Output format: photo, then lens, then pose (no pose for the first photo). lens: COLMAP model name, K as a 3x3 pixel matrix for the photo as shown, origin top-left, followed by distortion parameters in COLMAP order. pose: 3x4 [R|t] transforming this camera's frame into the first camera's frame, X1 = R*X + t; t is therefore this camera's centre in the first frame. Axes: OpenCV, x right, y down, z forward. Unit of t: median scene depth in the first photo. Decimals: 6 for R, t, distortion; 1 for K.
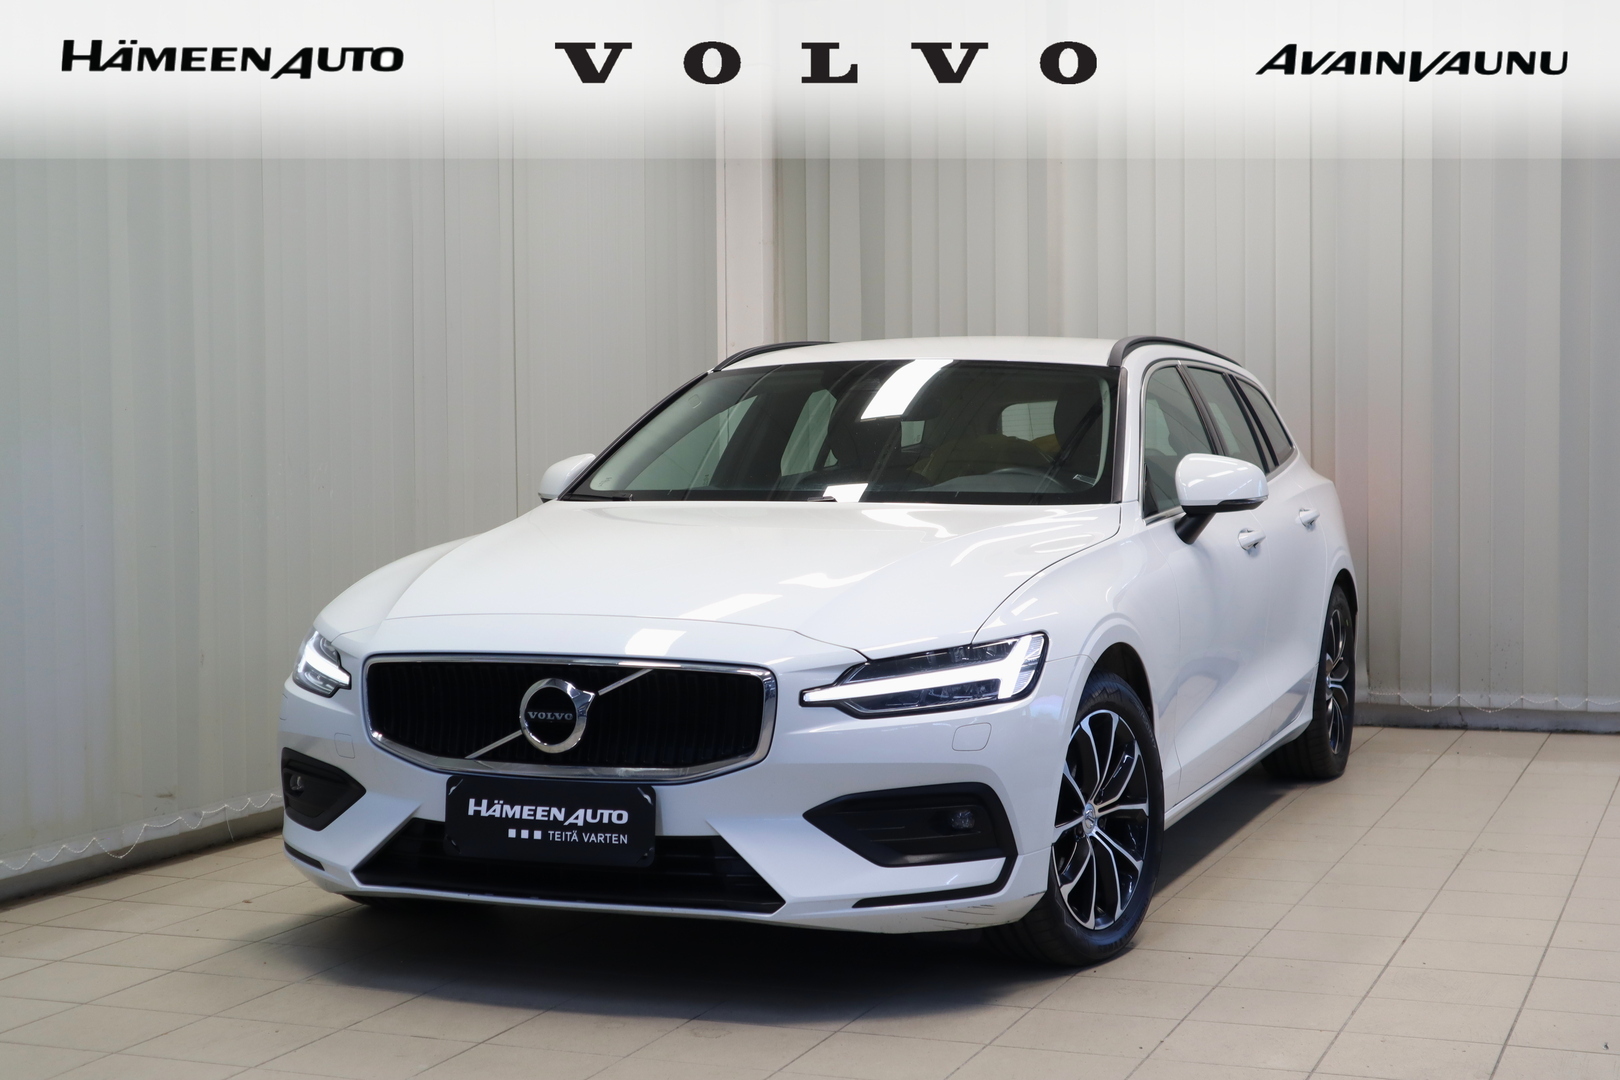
lens RADIAL K [[2474.7, 0, 818.5], [0, 2474.7, 553.5], [0, 0, 1]] dist [0.020437, 0.000000]
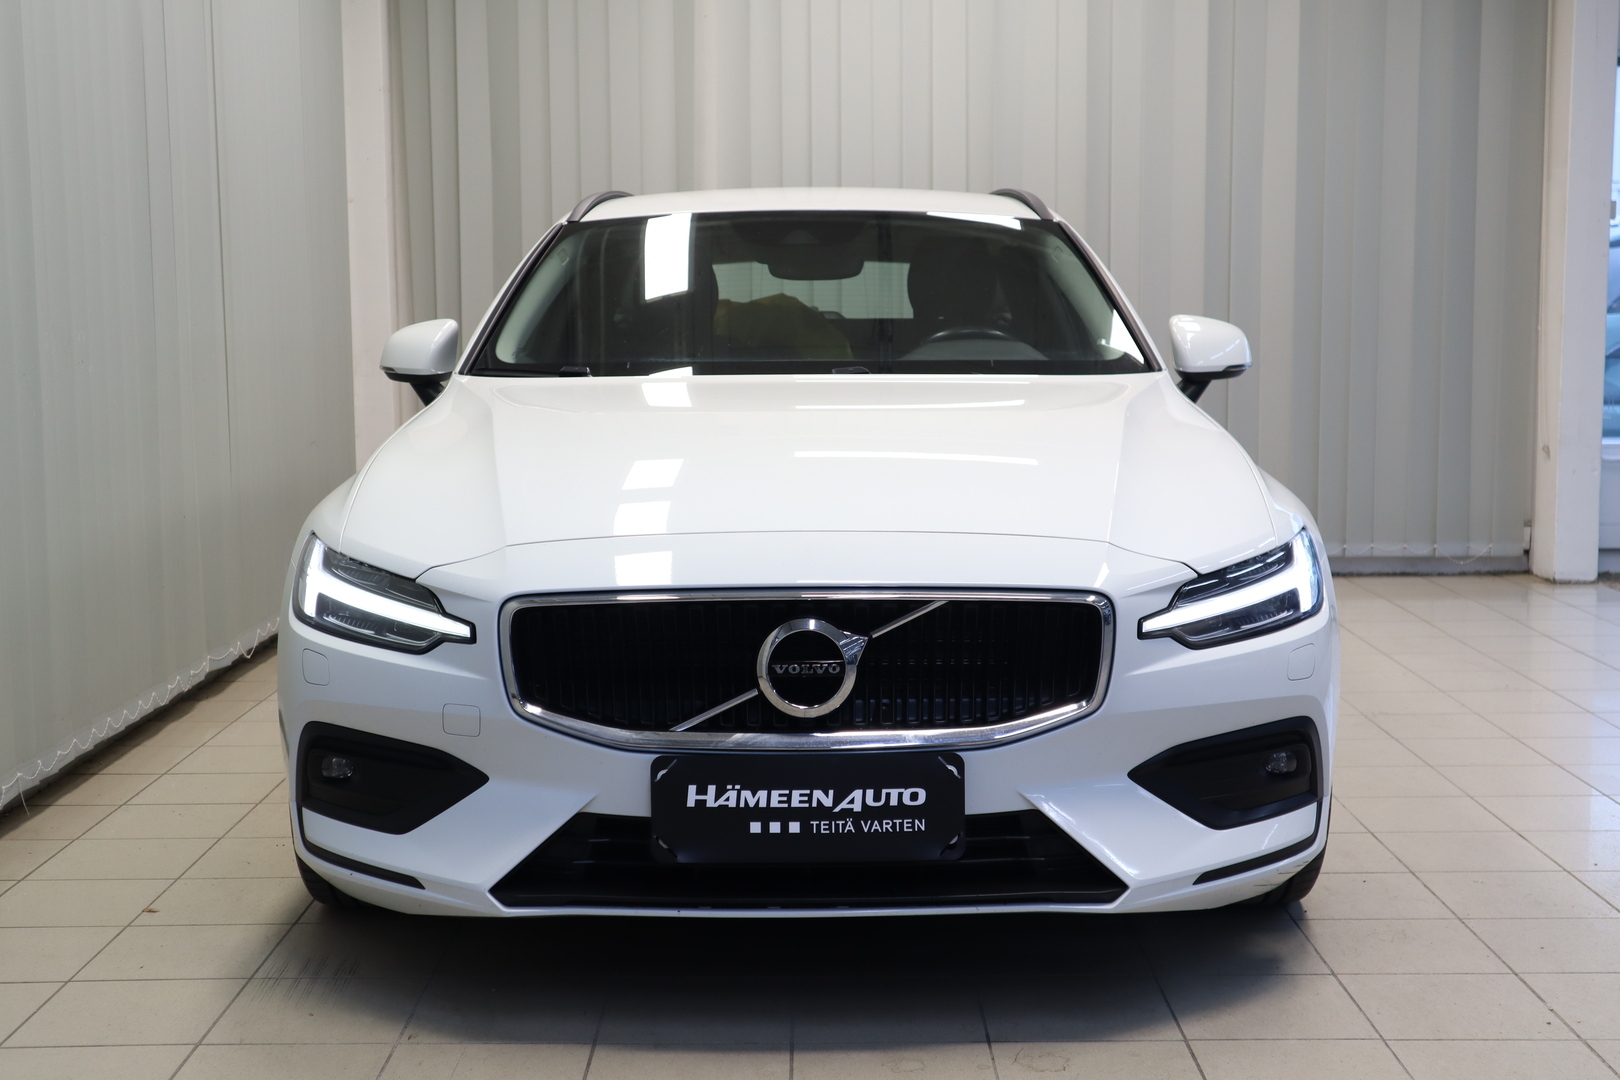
lens RADIAL K [[2083.6, 0, 803.7], [0, 2083.6, 549.9], [0, 0, 1]] dist [0.005566, 0.000000]
pose [[0.927787, -0.044683, 0.370425, -0.340776], [0.018416, 0.997077, 0.074147, -0.017114], [-0.372655, -0.061970, 0.925898, 0.418091]]
